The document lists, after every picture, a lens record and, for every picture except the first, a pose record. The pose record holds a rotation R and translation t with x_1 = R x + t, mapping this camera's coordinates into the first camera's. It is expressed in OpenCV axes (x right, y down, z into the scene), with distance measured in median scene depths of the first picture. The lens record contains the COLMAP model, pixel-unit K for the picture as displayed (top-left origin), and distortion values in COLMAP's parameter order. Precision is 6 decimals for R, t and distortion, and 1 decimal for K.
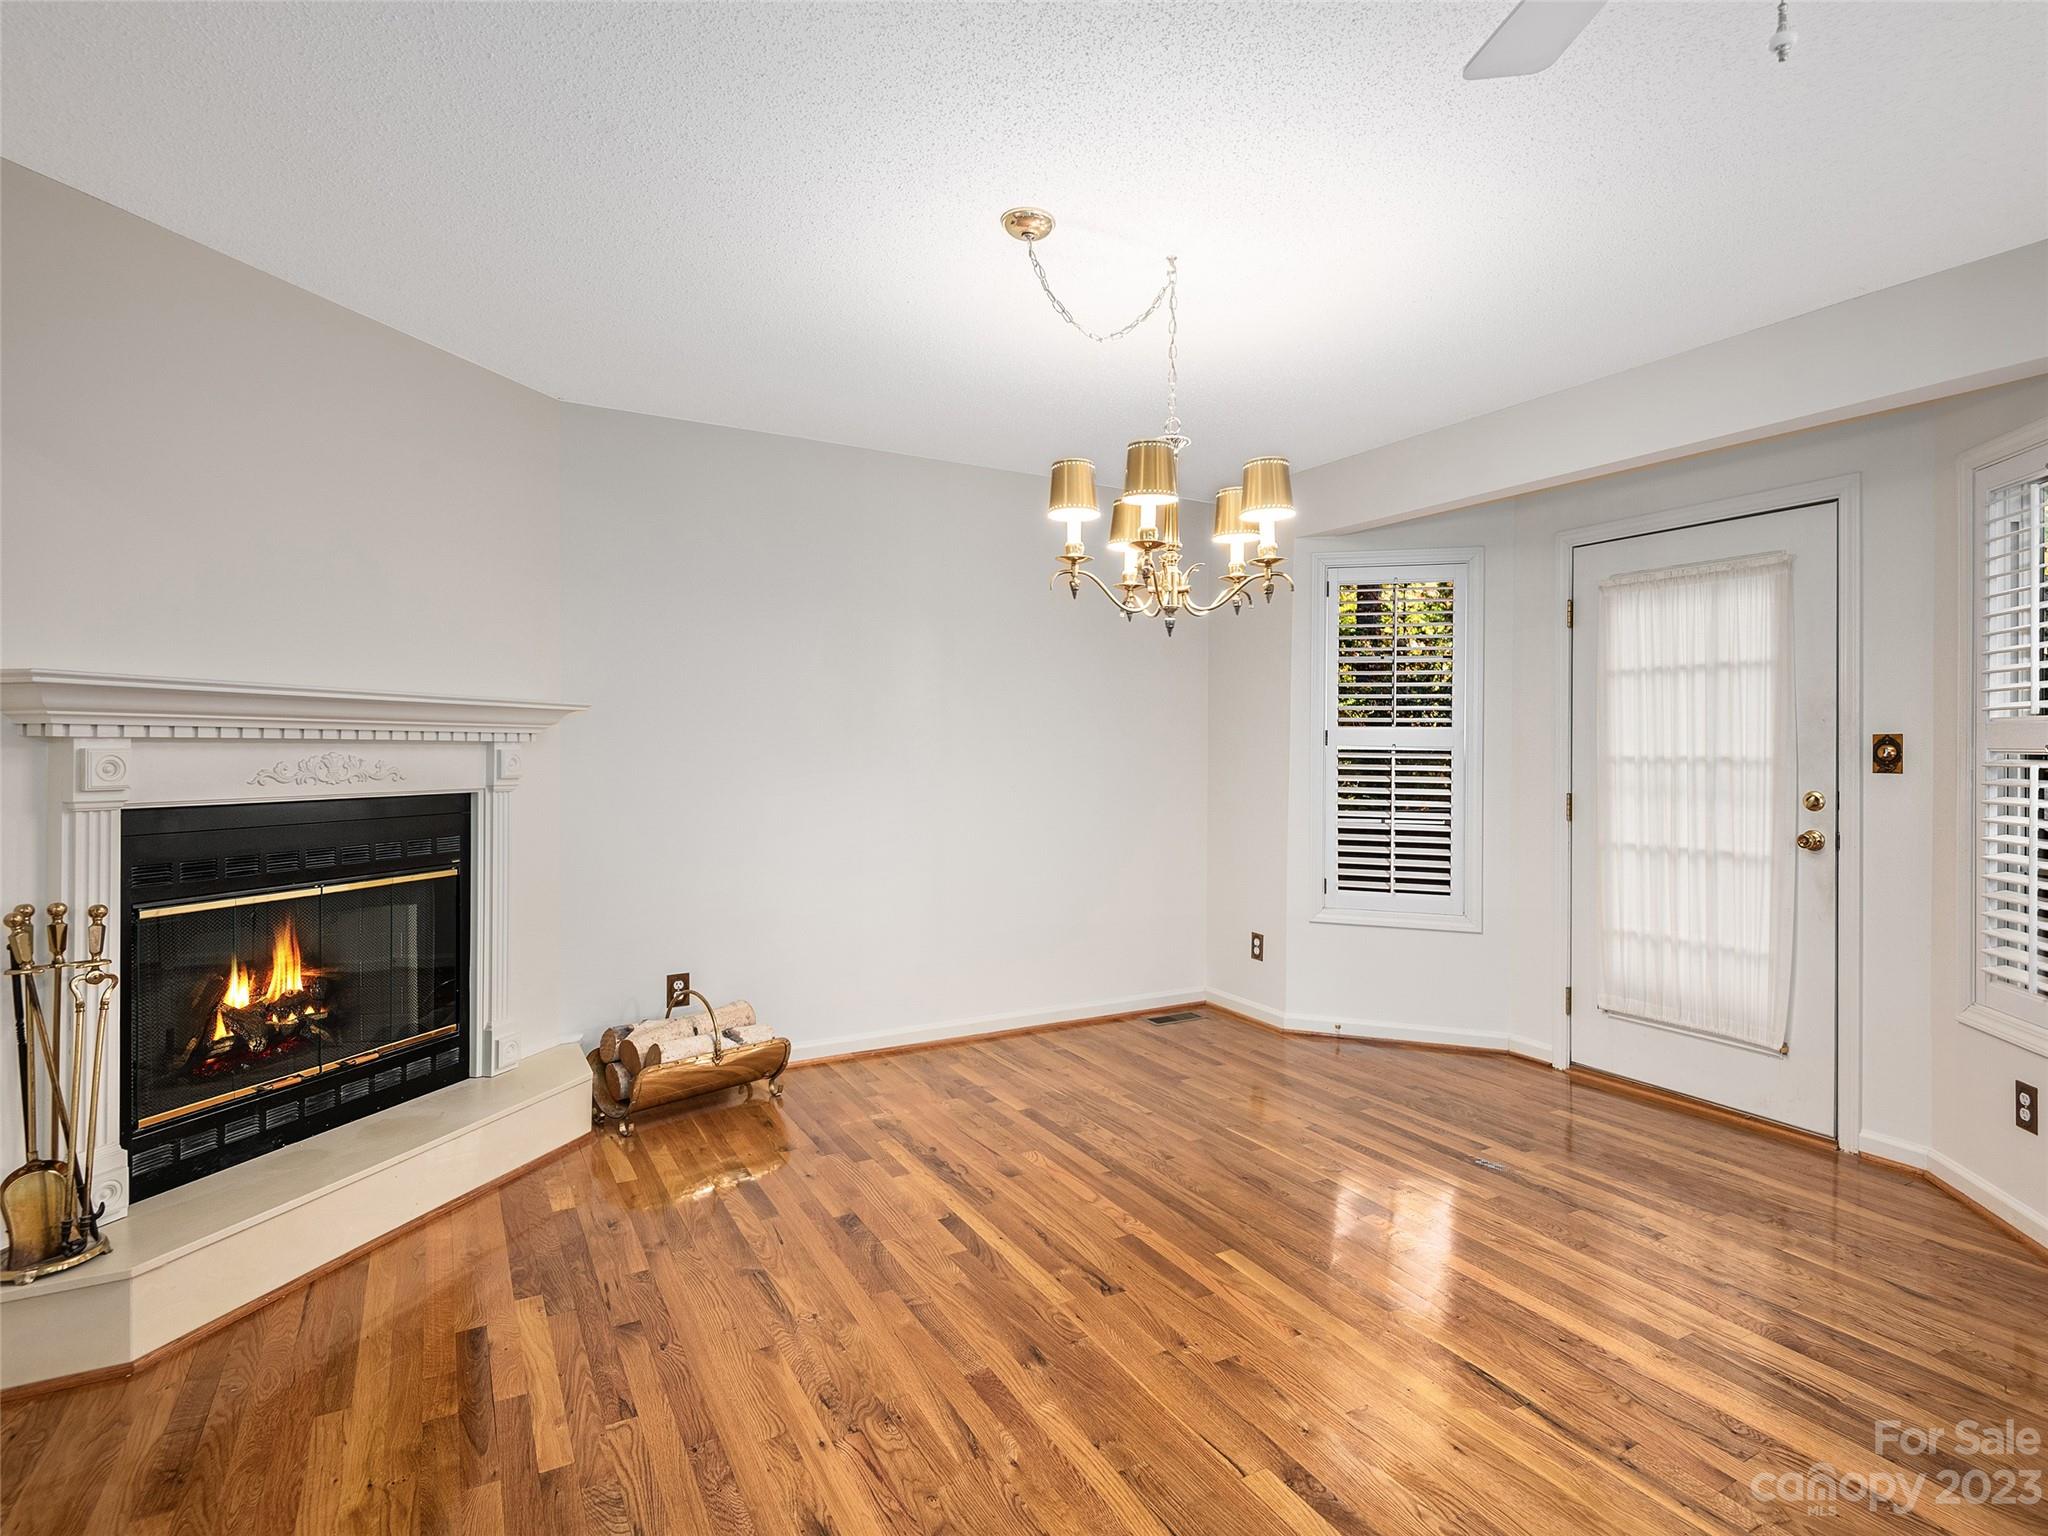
lens RADIAL K [[1072.7, 0, 1022.7], [0, 1072.7, 750.5], [0, 0, 1]] dist [0.020029, -0.001302]
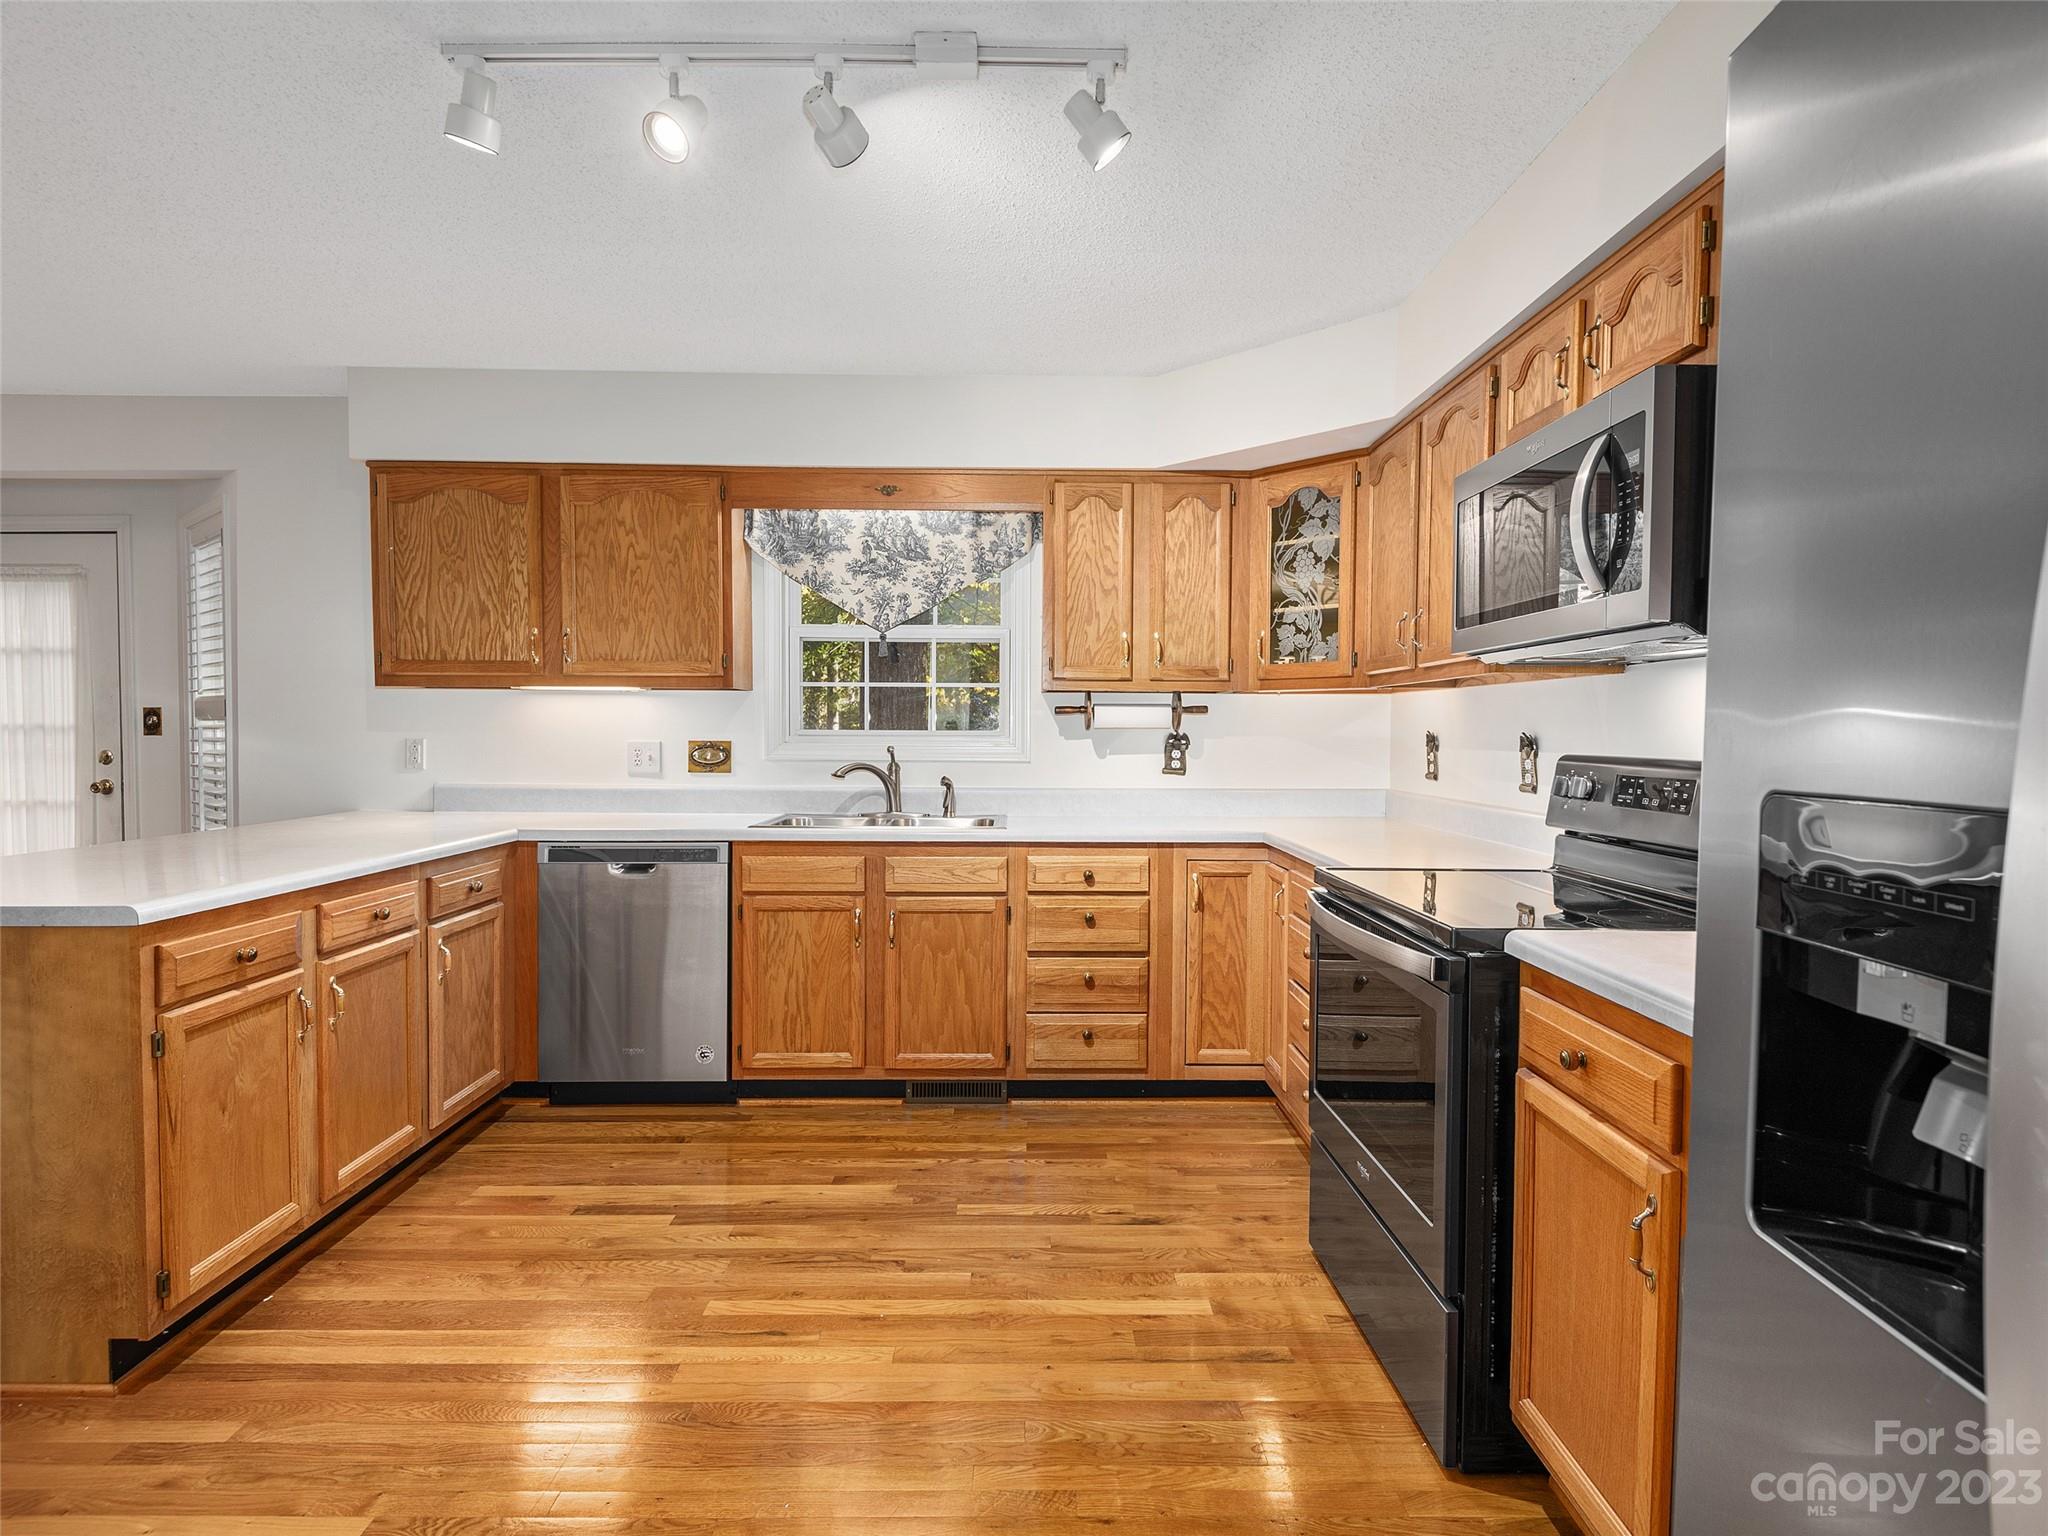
lens RADIAL K [[1072.7, 0, 1013.1], [0, 1072.7, 775.9], [0, 0, 1]] dist [0.020029, -0.001302]
pose [[0.483435, -0.032524, 0.874776, 0.097080], [0.005811, 0.999407, 0.033946, 0.029814], [-0.875361, -0.011327, 0.483337, -0.603408]]
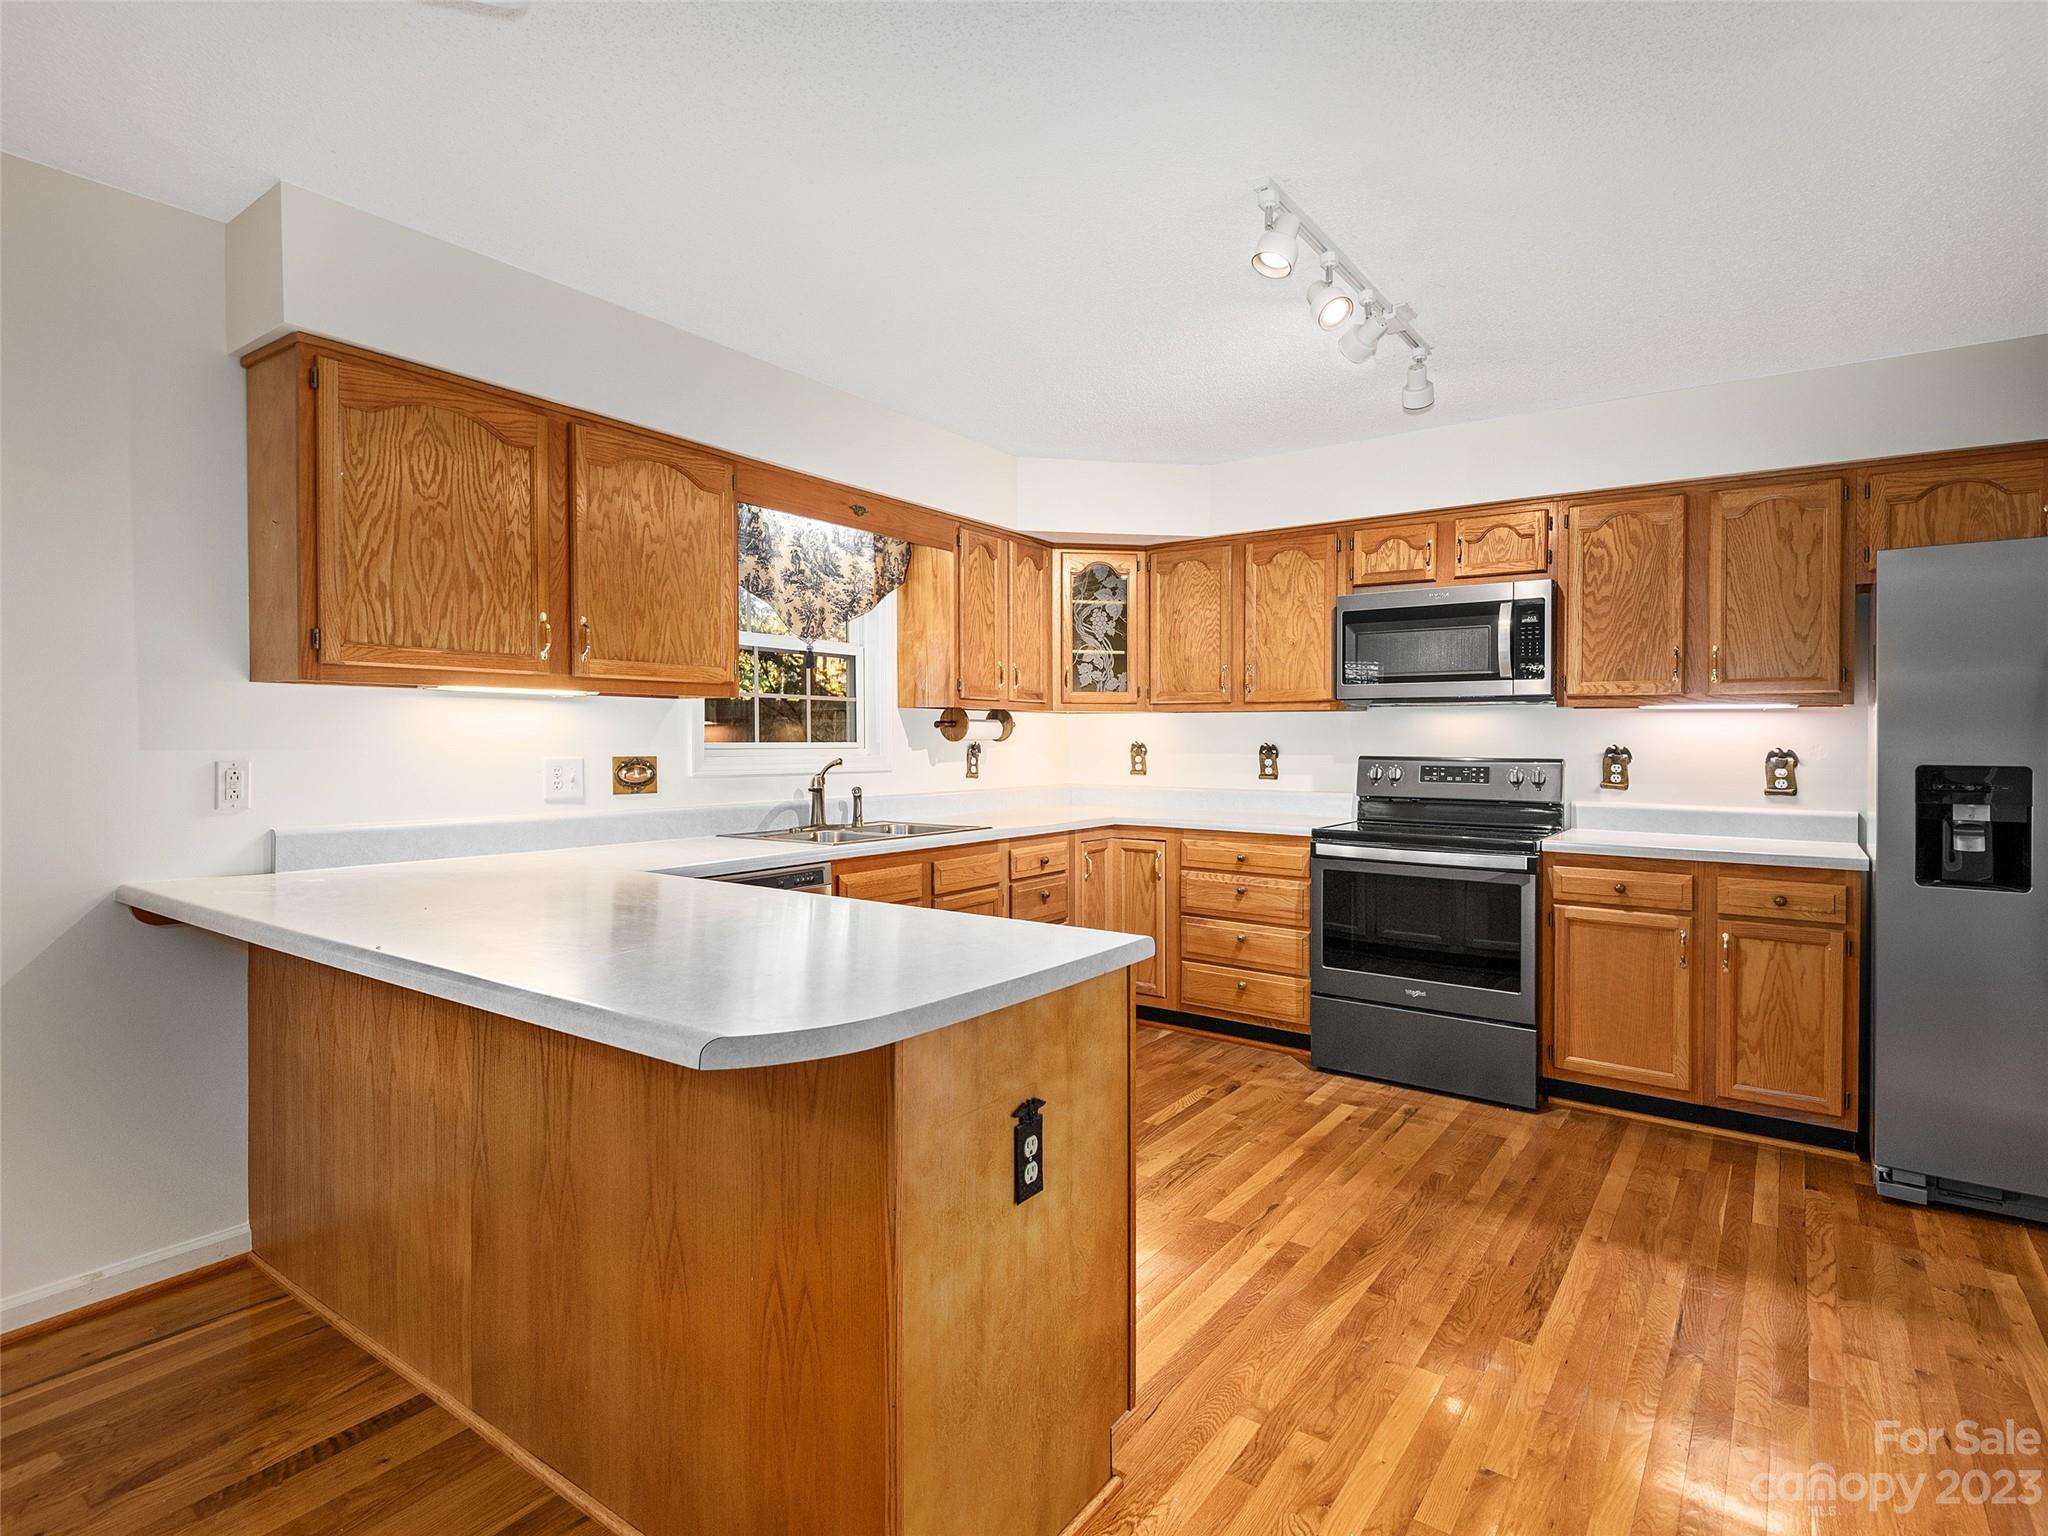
lens RADIAL K [[1072.7, 0, 1009.3], [0, 1072.7, 755.8], [0, 0, 1]] dist [0.020029, -0.001302]
pose [[-0.424620, -0.014953, 0.905248, -0.316830], [0.009212, 0.999740, 0.020835, -0.012194], [-0.905325, 0.017186, -0.424372, 1.578985]]
